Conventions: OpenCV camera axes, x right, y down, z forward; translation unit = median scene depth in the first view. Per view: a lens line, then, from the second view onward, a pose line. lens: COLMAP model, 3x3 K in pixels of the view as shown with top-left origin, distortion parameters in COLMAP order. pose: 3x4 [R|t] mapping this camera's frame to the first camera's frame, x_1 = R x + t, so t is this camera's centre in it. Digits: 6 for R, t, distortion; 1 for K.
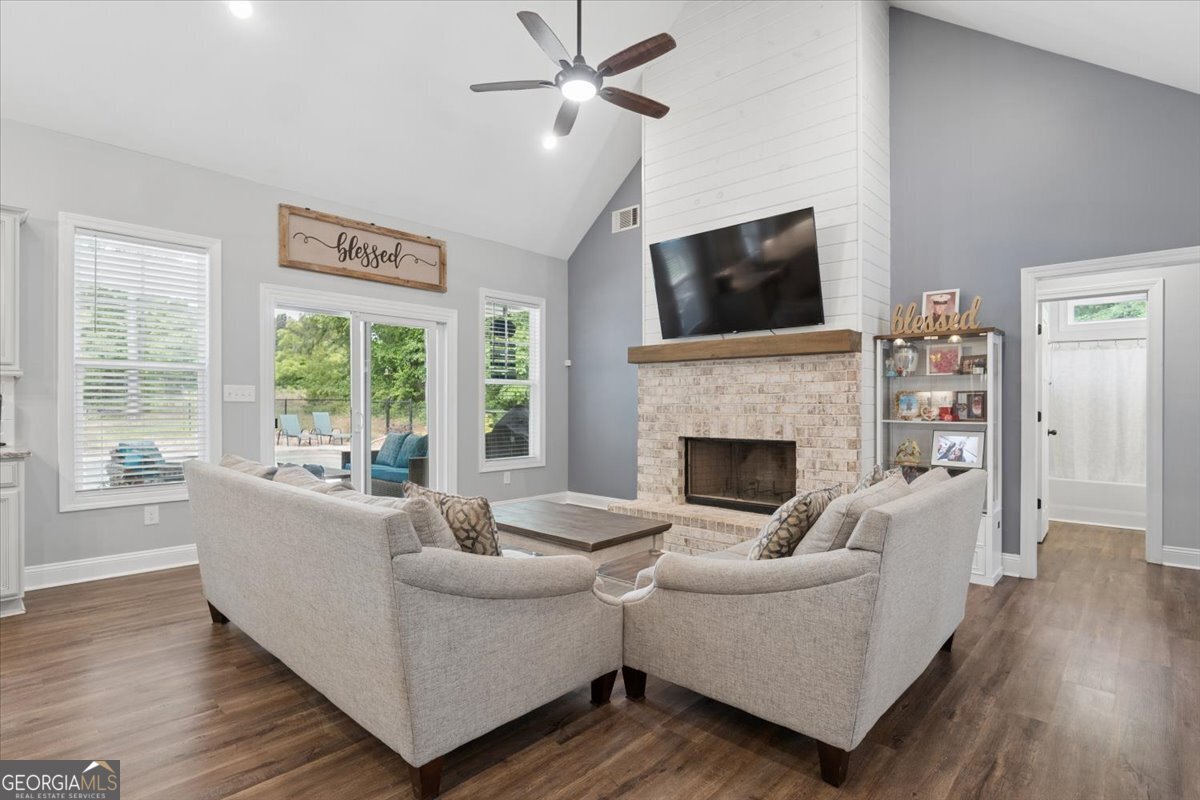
lens RADIAL K [[591.2, 0, 590.2], [0, 591.2, 405.3], [0, 0, 1]] dist [-0.002437, -0.000998]
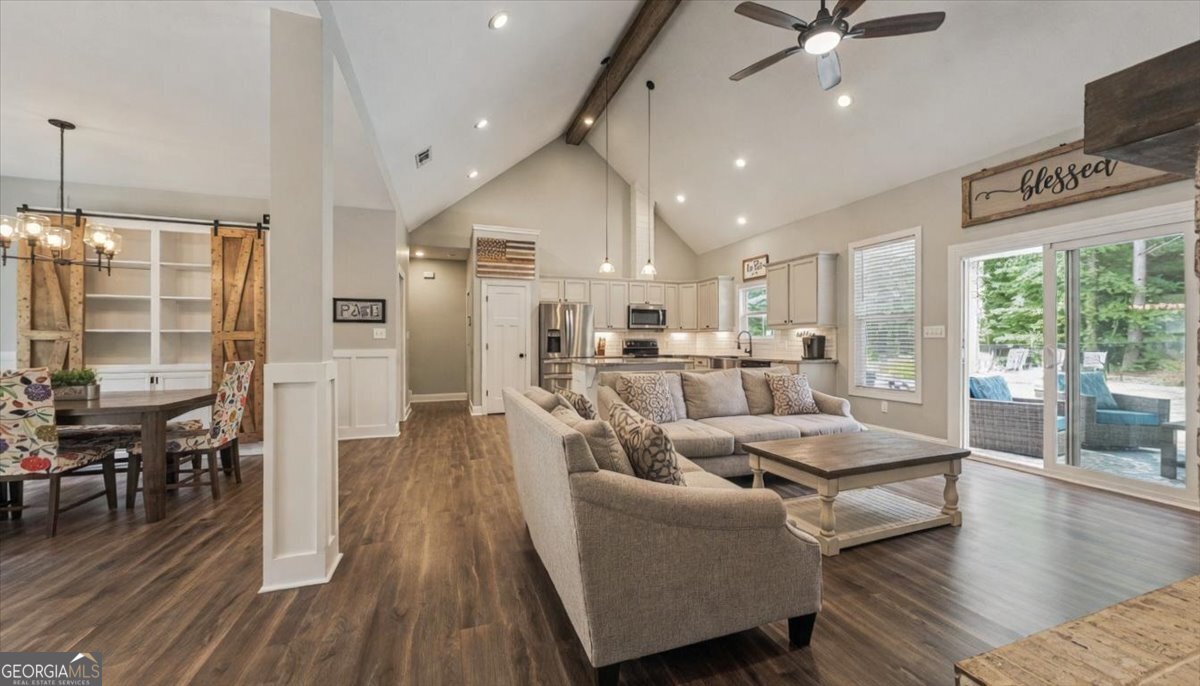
lens RADIAL K [[433.4, 0, 600.0], [0, 433.4, 343.0], [0, 0, 1]] dist [-0.017043, -0.000048]
pose [[-0.457131, -0.000557, -0.889399, 0.682442], [0.000383, 1.000000, -0.000823, 0.008084], [0.889399, -0.000716, -0.457130, 0.796675]]
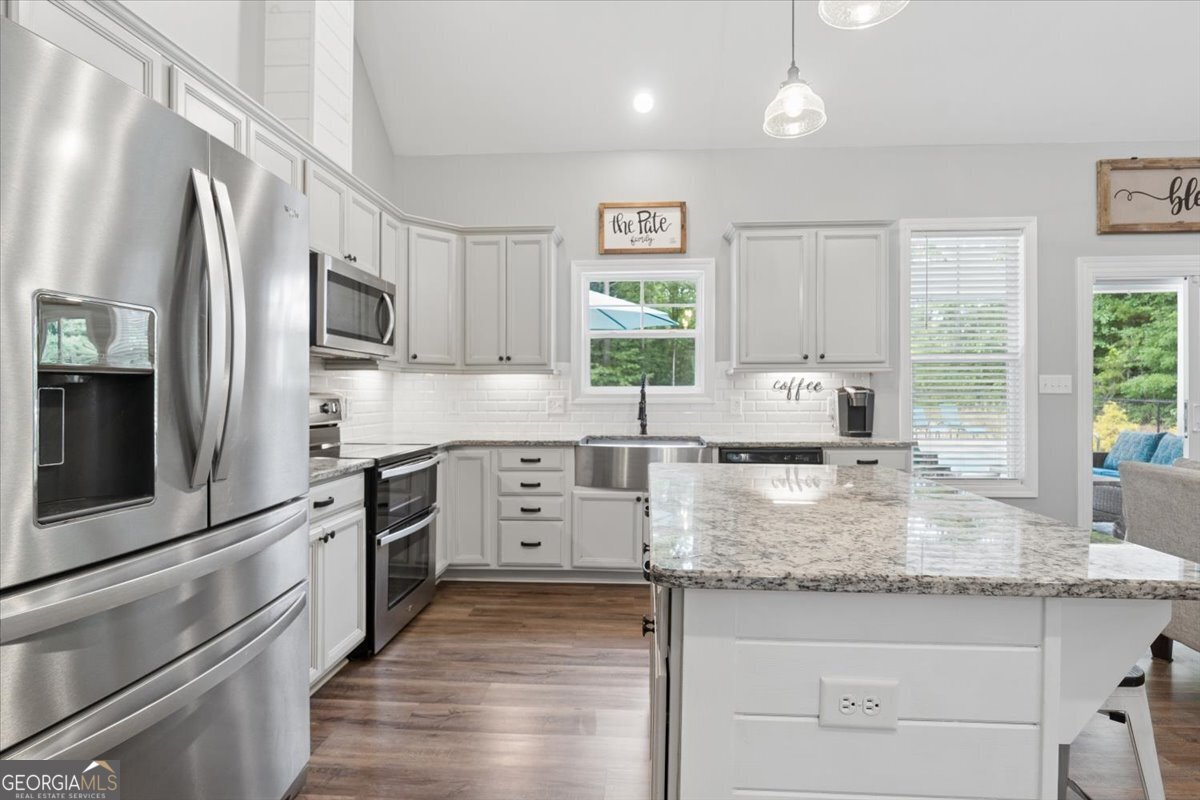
lens RADIAL K [[593.1, 0, 605.6], [0, 593.1, 393.2], [0, 0, 1]] dist [-0.003446, 0.000054]
pose [[0.640258, -0.004881, -0.768144, -0.357581], [0.002677, 0.999988, -0.004123, -0.005553], [0.768155, 0.000584, 0.640264, -0.098647]]
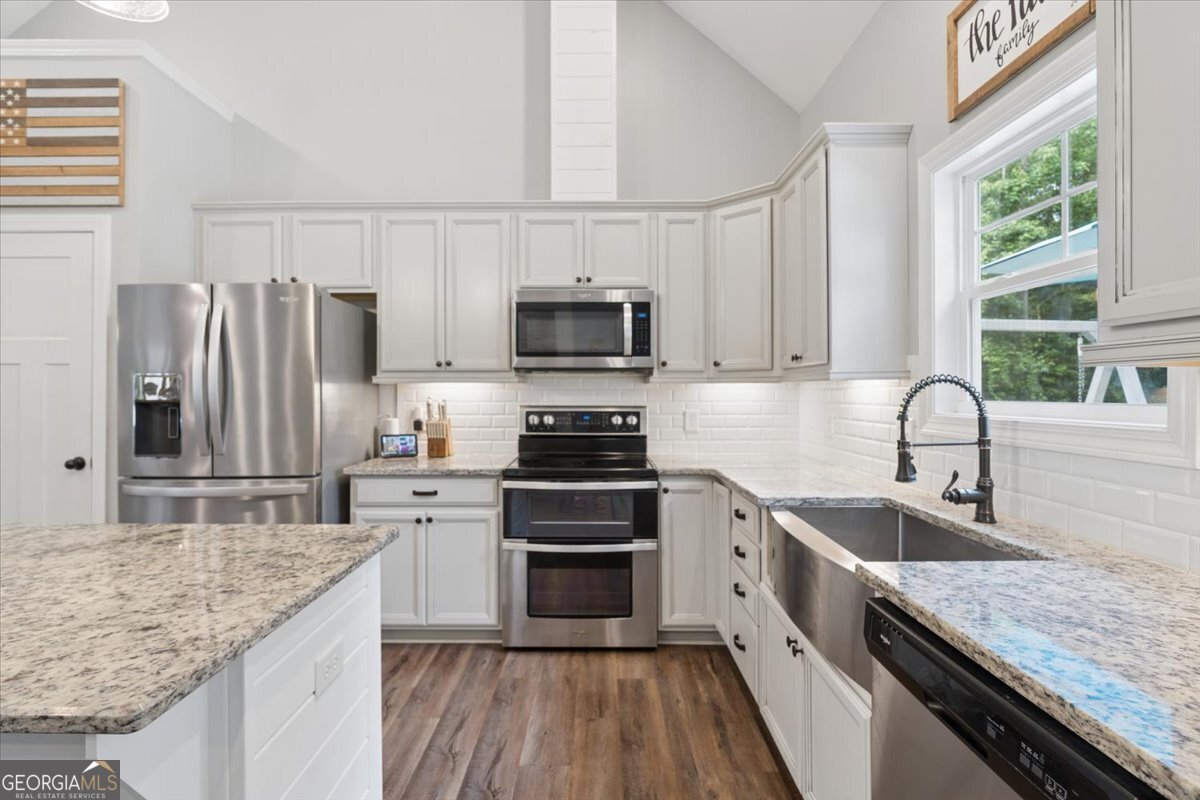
lens RADIAL K [[588.9, 0, 589.6], [0, 588.9, 383.8], [0, 0, 1]] dist [-0.001137, 0.000083]
pose [[-0.736633, -0.013129, -0.676166, -0.595980], [-0.003271, 0.999869, -0.015851, -0.026829], [0.676285, -0.009464, -0.736579, 0.662369]]
